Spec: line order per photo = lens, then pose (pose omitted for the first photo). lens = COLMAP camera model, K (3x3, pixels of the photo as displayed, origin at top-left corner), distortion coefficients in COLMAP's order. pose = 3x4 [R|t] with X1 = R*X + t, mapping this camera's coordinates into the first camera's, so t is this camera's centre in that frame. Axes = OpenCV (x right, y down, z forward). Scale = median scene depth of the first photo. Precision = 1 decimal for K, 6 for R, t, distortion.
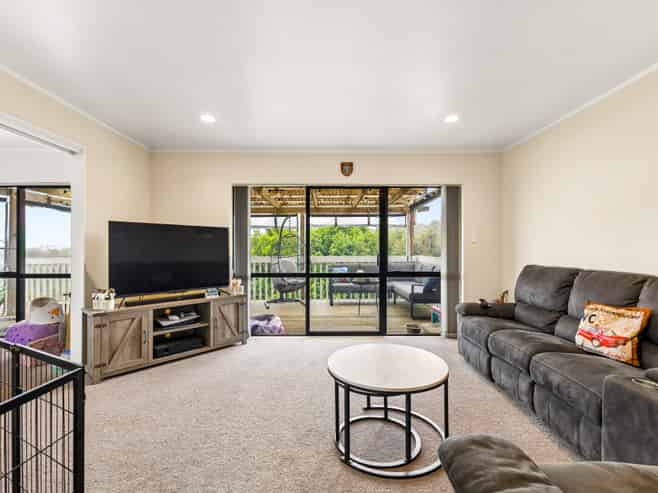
lens RADIAL K [[315.6, 0, 329.0], [0, 315.6, 246.7], [0, 0, 1]] dist [-0.000753, -0.000225]
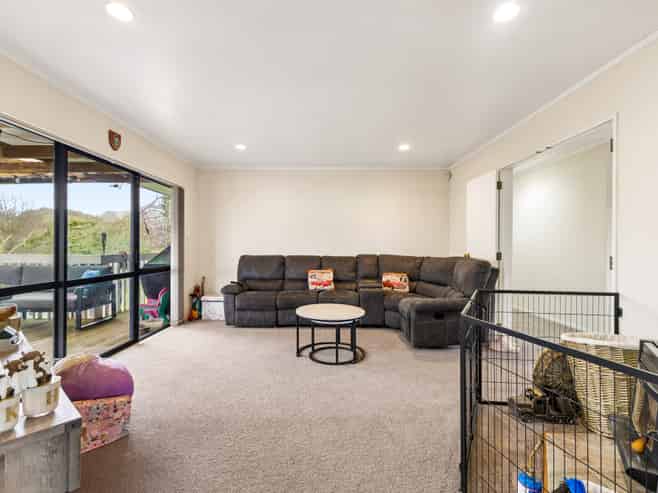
lens RADIAL K [[315.6, 0, 328.4], [0, 315.6, 247.0], [0, 0, 1]] dist [-0.000753, -0.000225]
pose [[-0.015168, -0.004619, 0.999874, -0.879840], [-0.011744, 0.999921, 0.004441, 0.004312], [-0.999816, -0.011675, -0.015221, 0.588971]]
